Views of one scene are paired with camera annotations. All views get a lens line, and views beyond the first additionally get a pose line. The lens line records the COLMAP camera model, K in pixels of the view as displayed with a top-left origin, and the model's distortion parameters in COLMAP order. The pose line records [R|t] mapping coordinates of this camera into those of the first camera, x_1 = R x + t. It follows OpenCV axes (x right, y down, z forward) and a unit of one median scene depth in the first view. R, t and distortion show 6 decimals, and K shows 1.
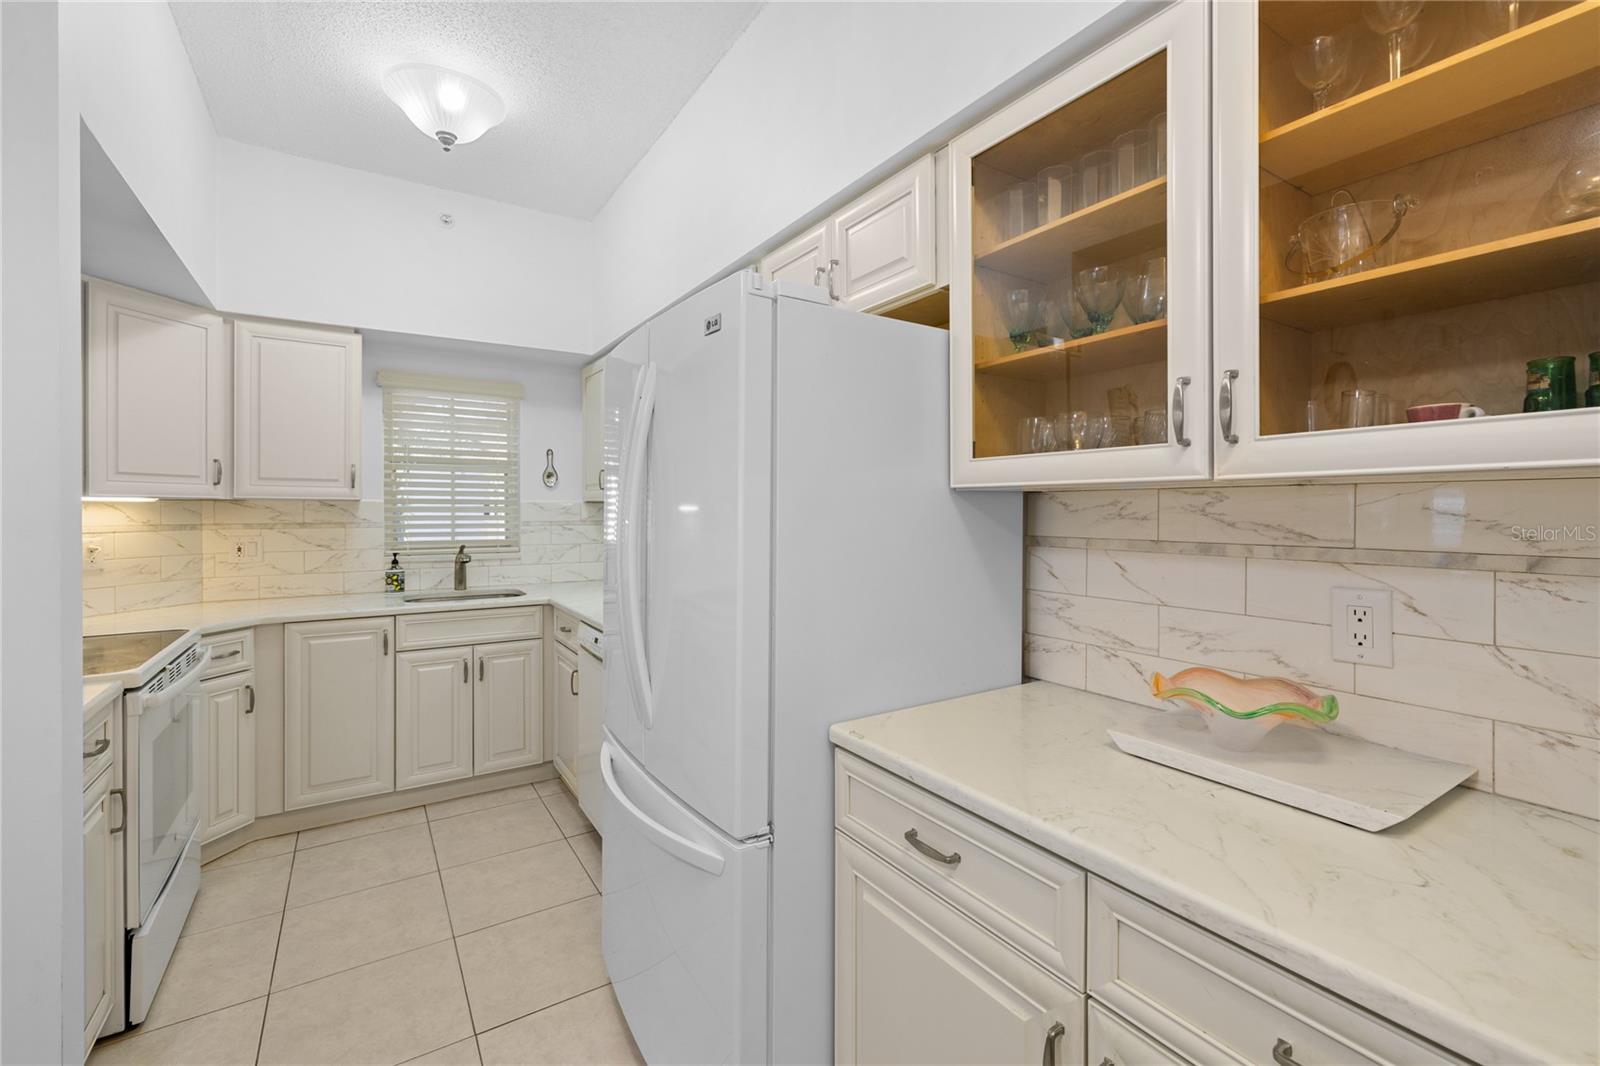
lens RADIAL K [[672.2, 0, 787.4], [0, 672.2, 512.1], [0, 0, 1]] dist [-0.000250, -0.000070]
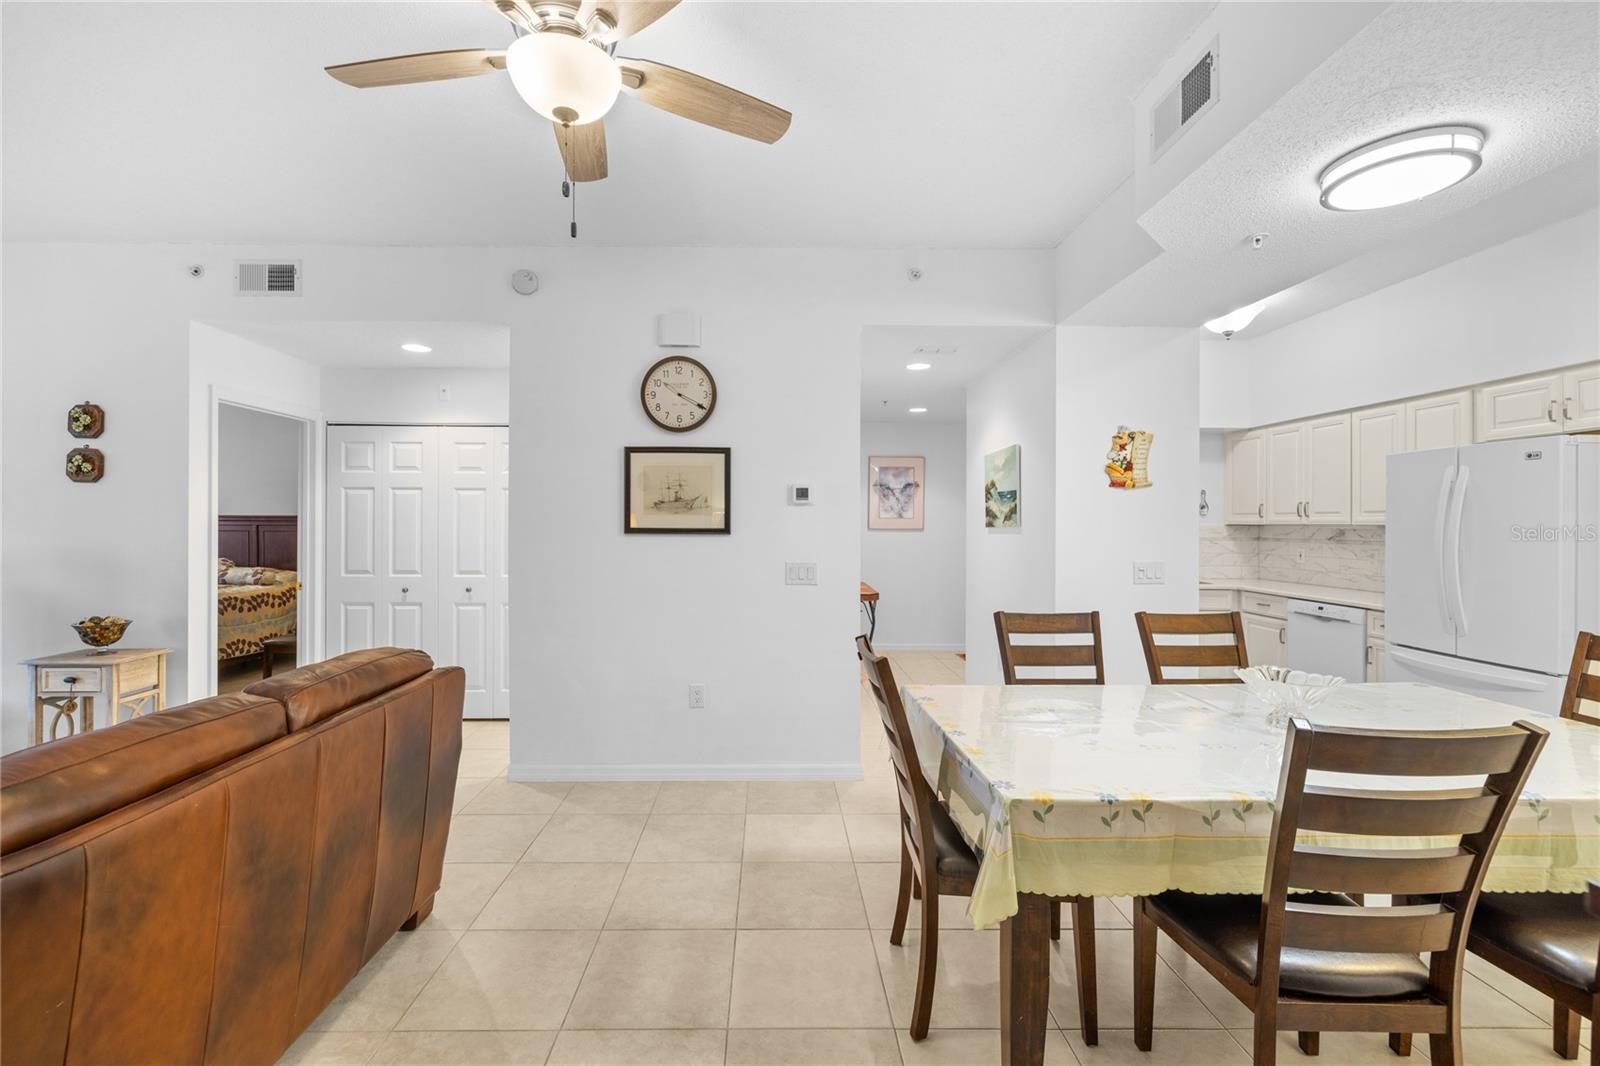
lens RADIAL K [[673.9, 0, 775.3], [0, 673.9, 523.4], [0, 0, 1]] dist [-0.000560, 0.000156]
pose [[0.850021, 0.001779, -0.526745, -0.570593], [-0.004826, 0.999979, -0.004410, -0.011229], [0.526726, 0.006291, 0.850012, -1.209858]]
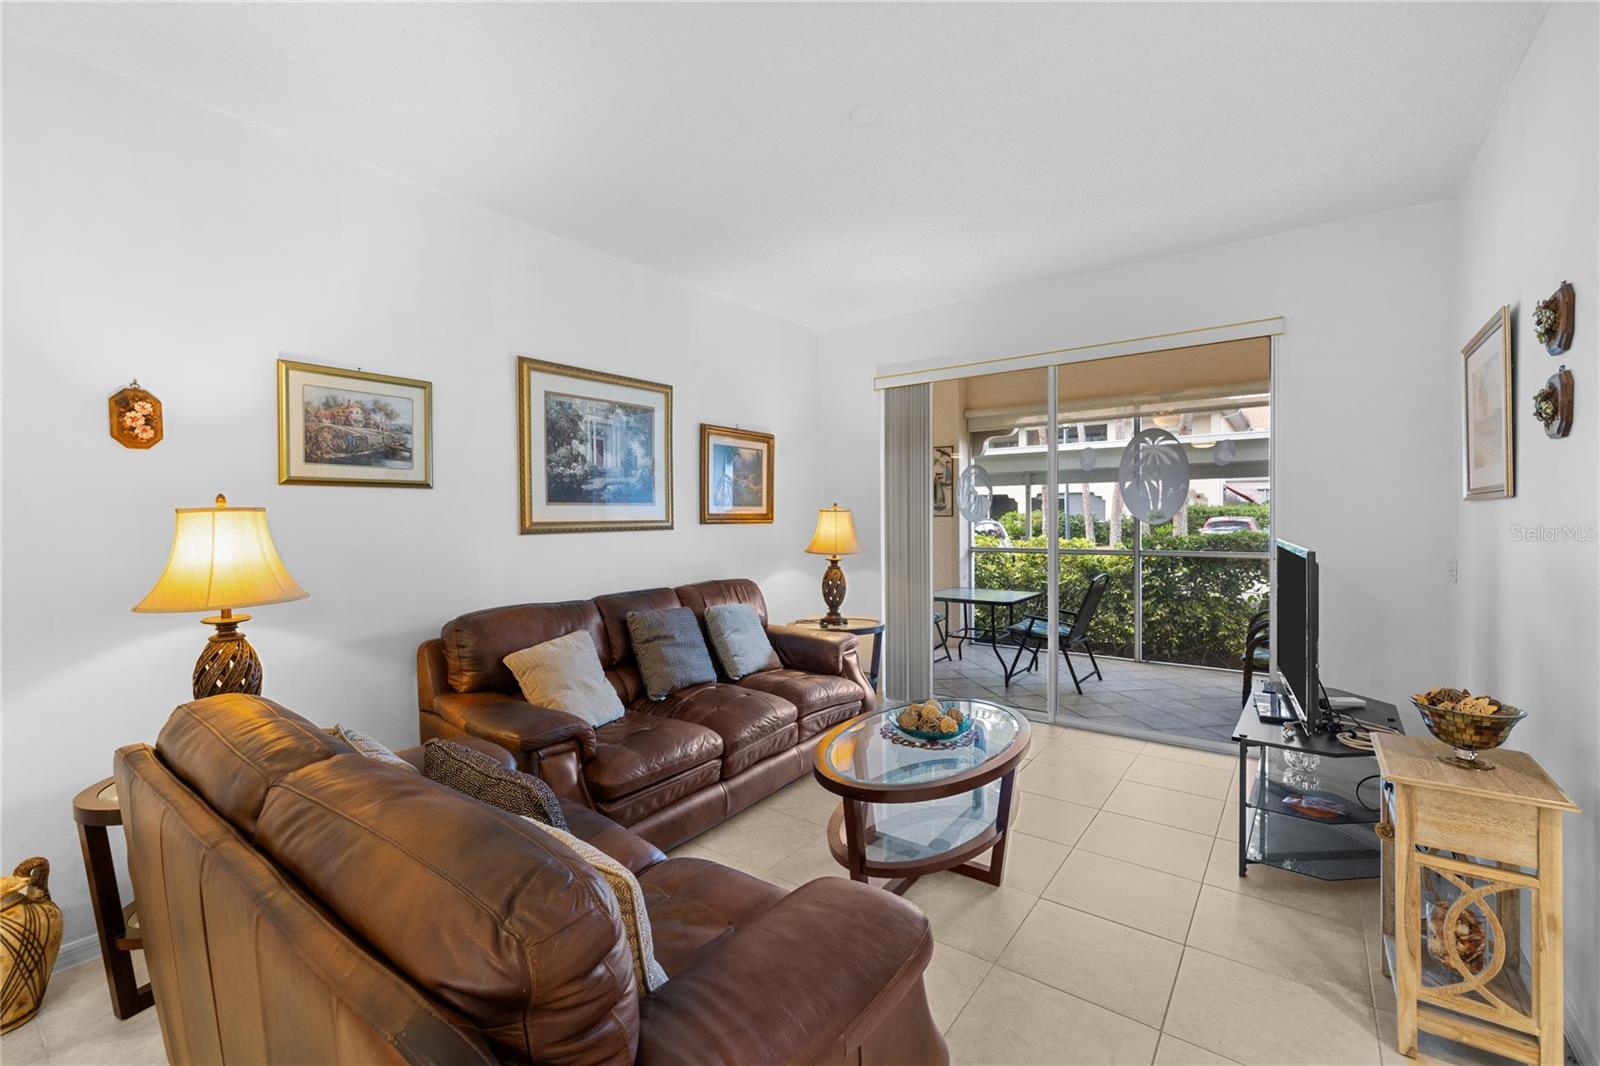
lens RADIAL K [[685.5, 0, 783.2], [0, 685.5, 526.5], [0, 0, 1]] dist [0.003555, 0.000581]
pose [[-0.937786, 0.014827, -0.346898, -1.486754], [0.008493, 0.999768, 0.019772, -0.021517], [0.347111, 0.015596, -0.937694, -0.348873]]
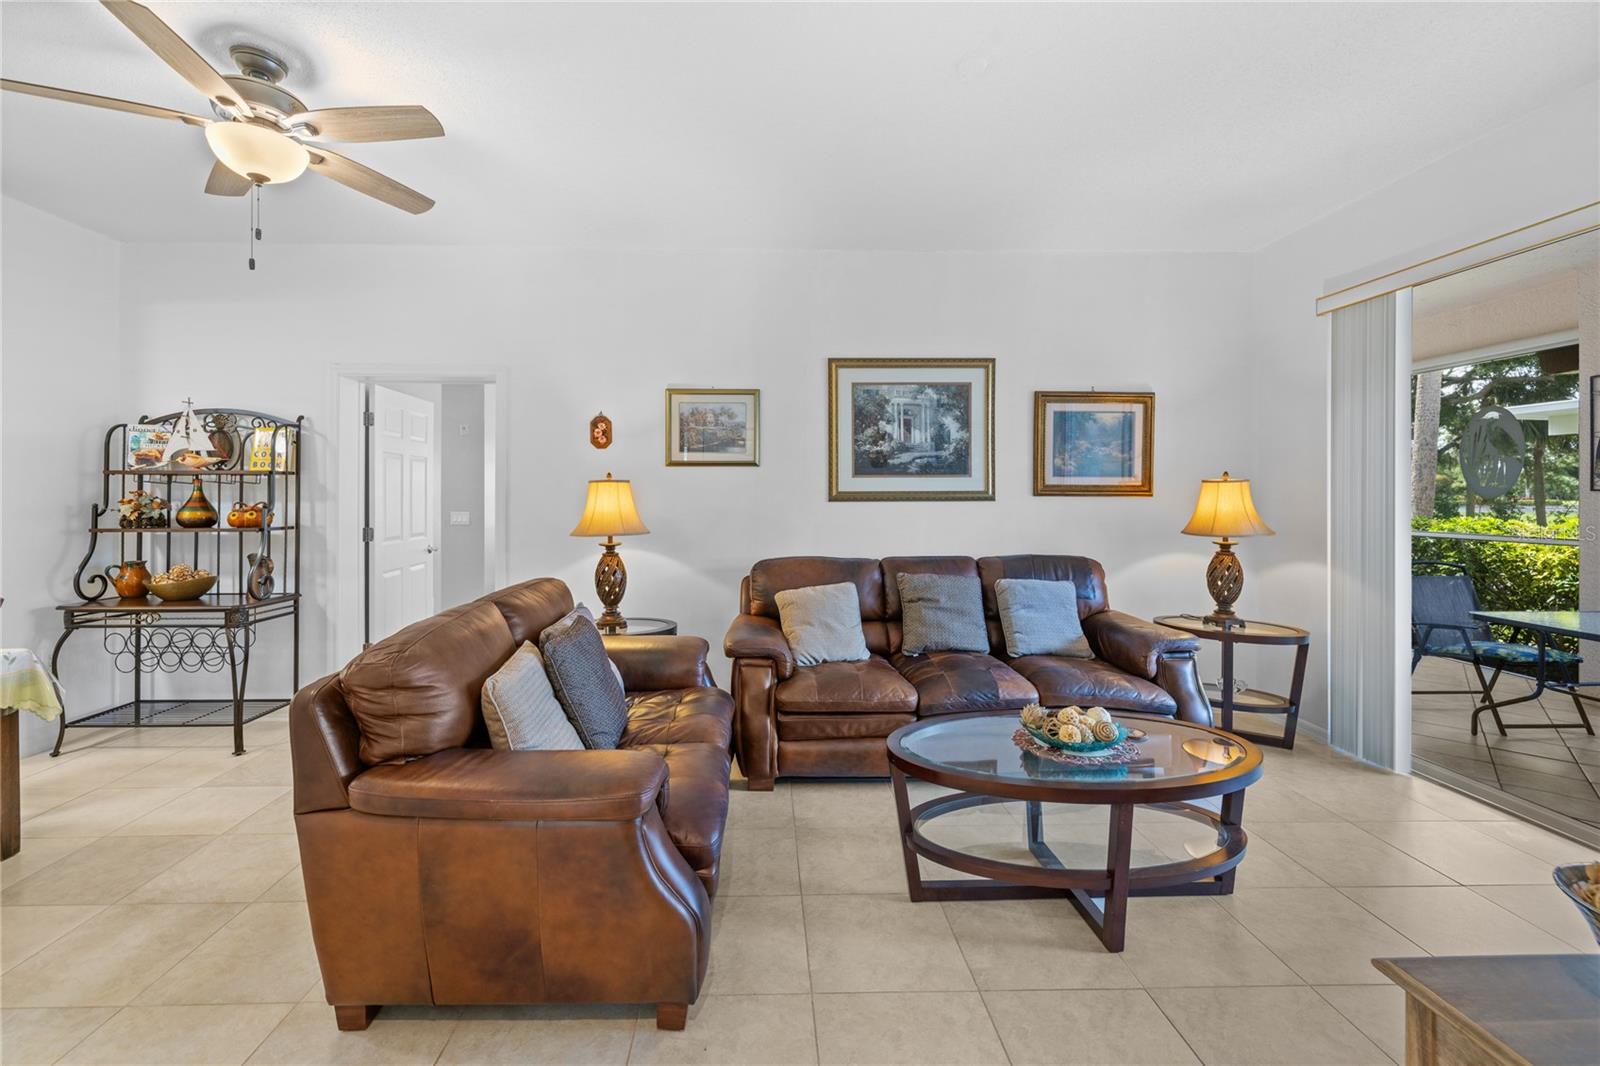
lens RADIAL K [[684.3, 0, 774.8], [0, 684.3, 493.8], [0, 0, 1]] dist [0.000074, -0.000031]
pose [[-0.856335, 0.002660, 0.516414, -2.213243], [0.003799, 0.999992, 0.001149, -0.004350], [-0.516407, 0.002946, -0.856338, -0.293470]]
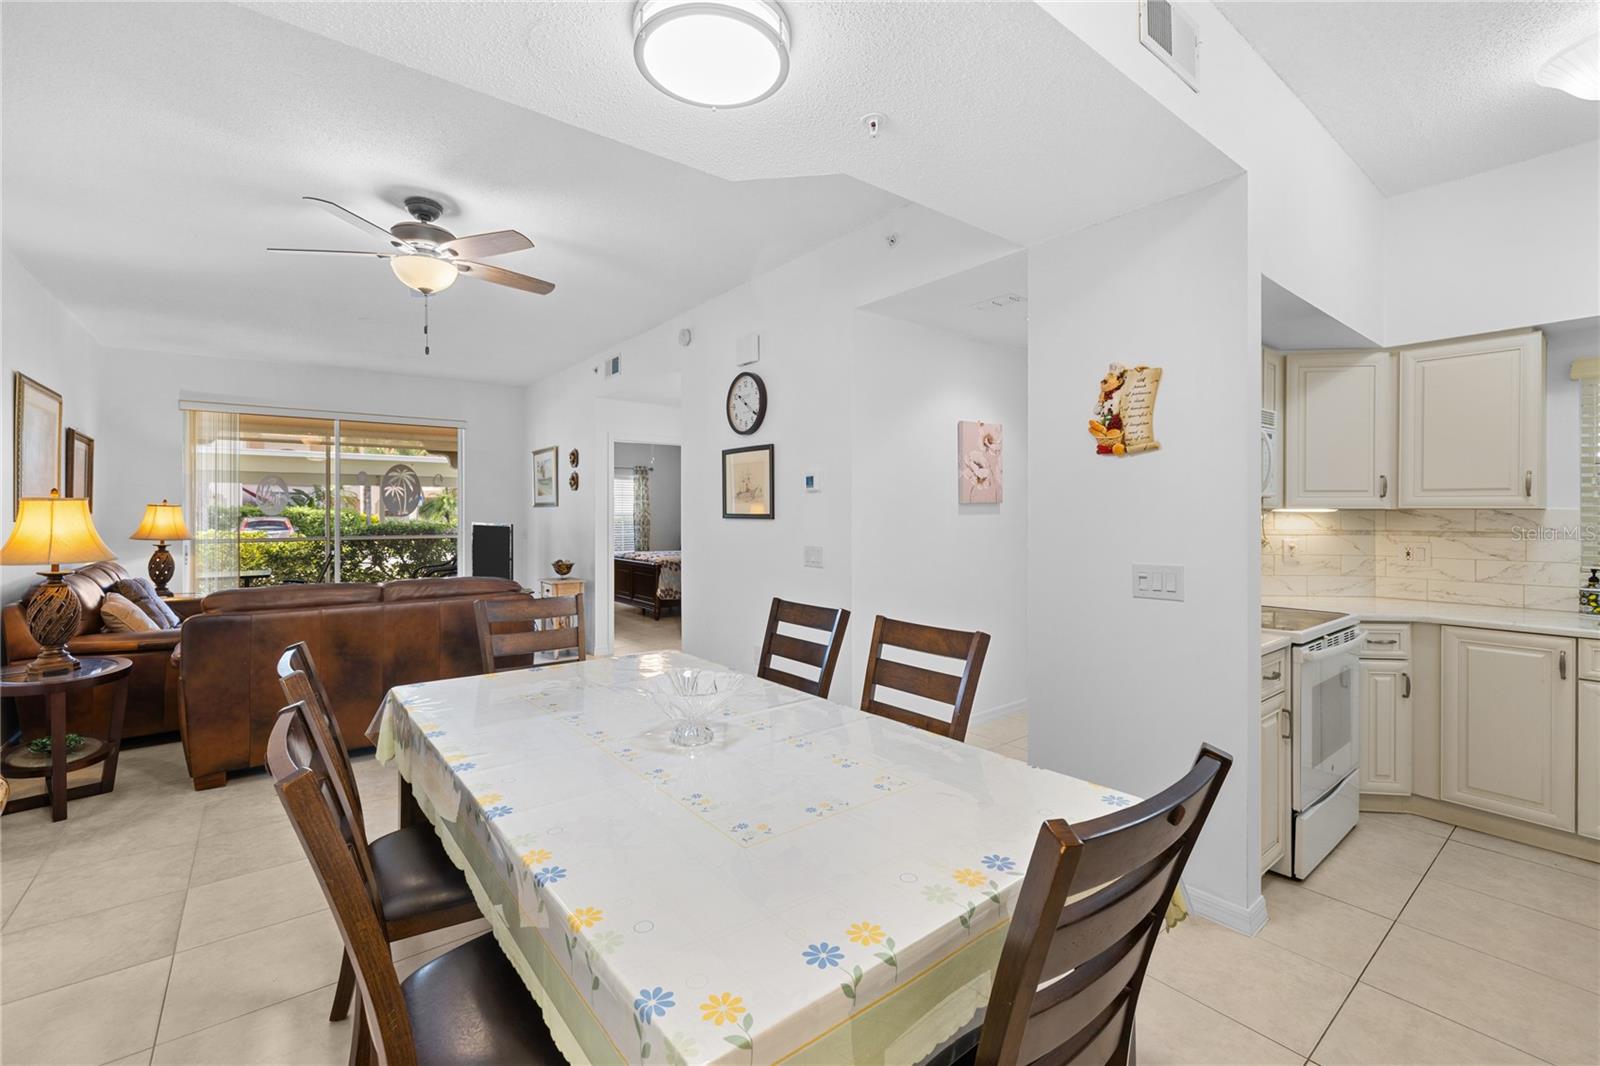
lens RADIAL K [[677.4, 0, 791.9], [0, 677.4, 512.0], [0, 0, 1]] dist [0.000206, 0.000028]
pose [[0.092205, -0.000837, -0.995740, 0.249853], [-0.004148, 0.999991, -0.001225, -0.009782], [0.995731, 0.004243, 0.092201, -0.143968]]
